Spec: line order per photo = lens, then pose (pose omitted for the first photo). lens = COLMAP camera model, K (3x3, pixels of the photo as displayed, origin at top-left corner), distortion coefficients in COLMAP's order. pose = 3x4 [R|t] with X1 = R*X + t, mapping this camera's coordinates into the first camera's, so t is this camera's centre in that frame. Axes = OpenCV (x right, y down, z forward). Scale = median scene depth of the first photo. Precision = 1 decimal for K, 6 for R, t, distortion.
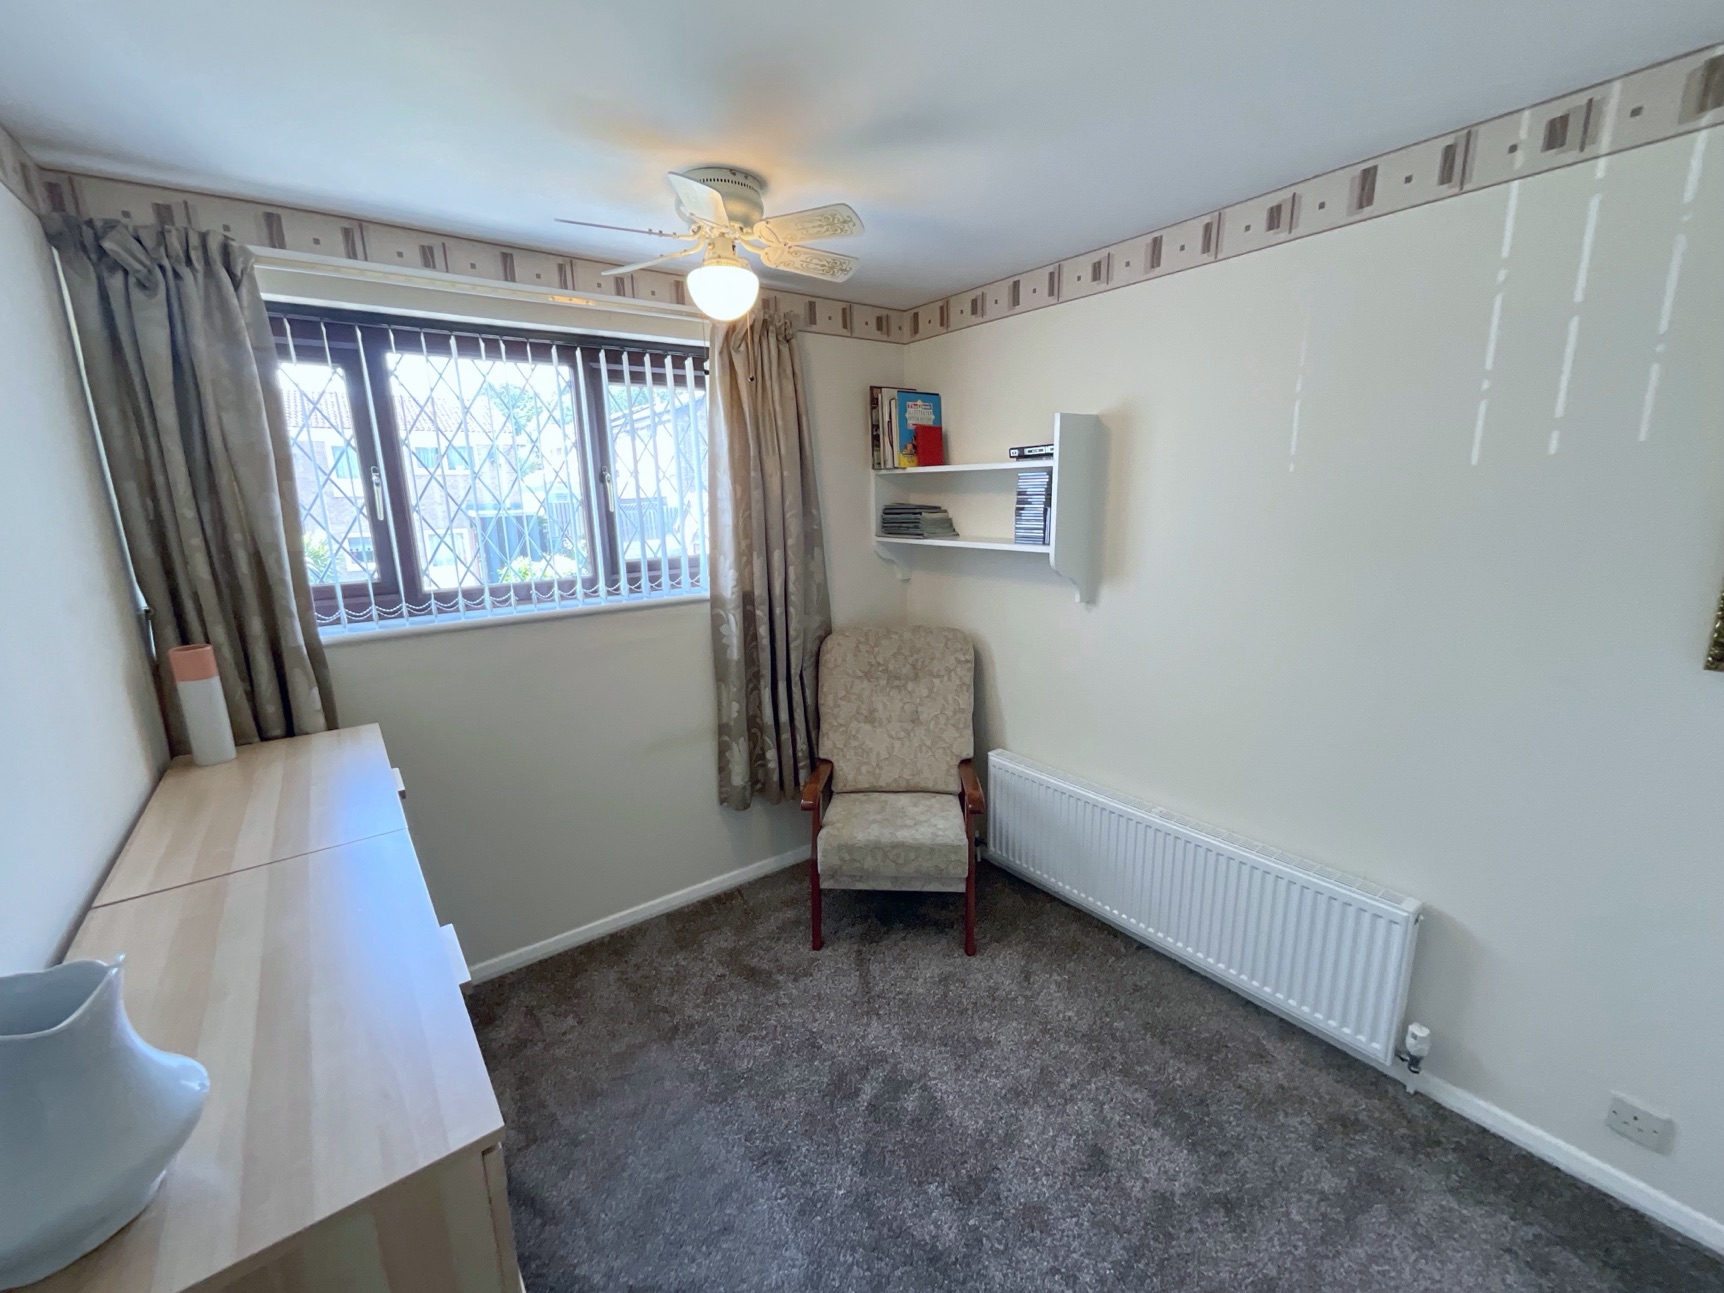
lens RADIAL K [[696.3, 0, 862.0], [0, 696.3, 646.5], [0, 0, 1]] dist [-0.007112, 0.000619]
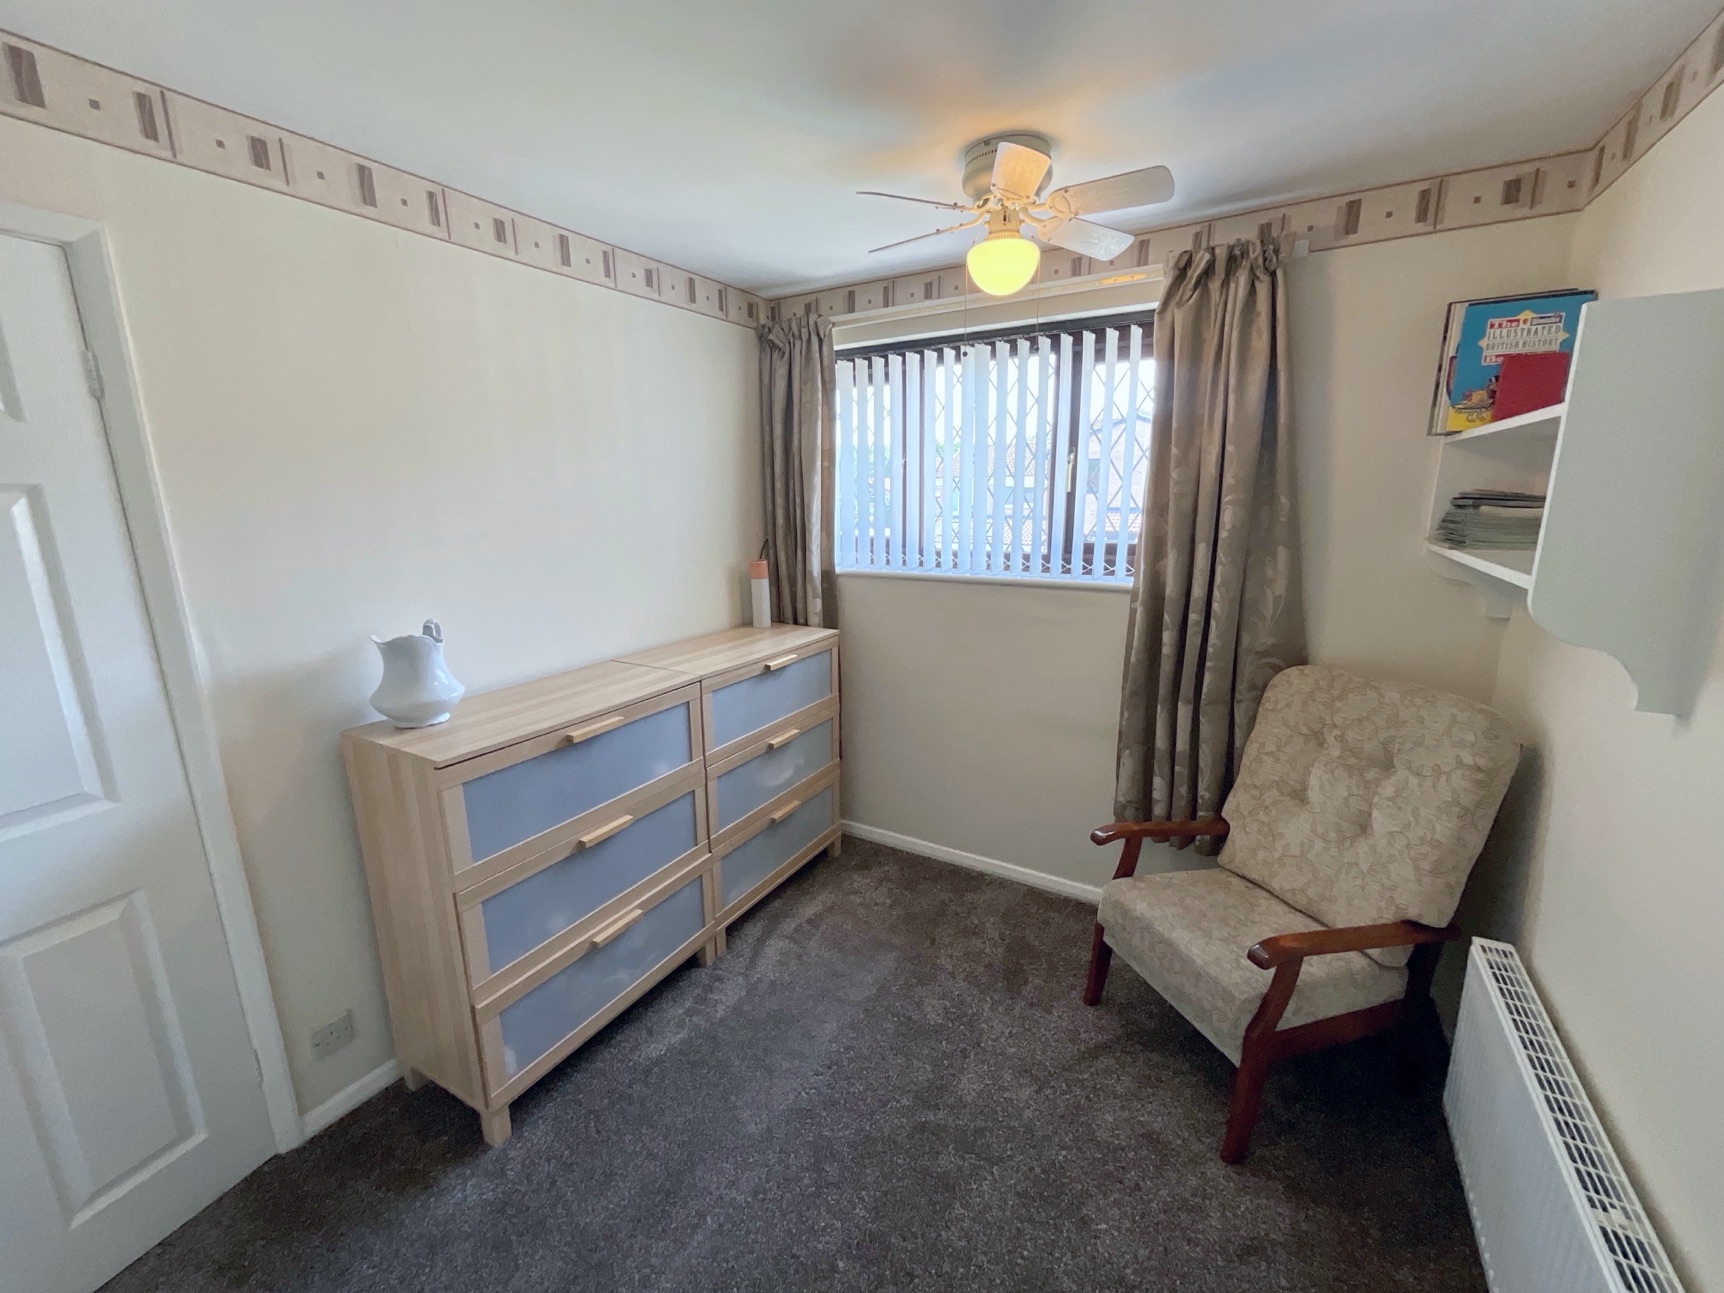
lens RADIAL K [[700.9, 0, 862.0], [0, 700.9, 646.5], [0, 0, 1]] dist [-0.003794, 0.000103]
pose [[0.381763, 0.217815, -0.898228, 0.481914], [-0.198673, 0.968456, 0.150405, -0.065690], [0.902655, 0.121035, 0.412995, 0.314604]]
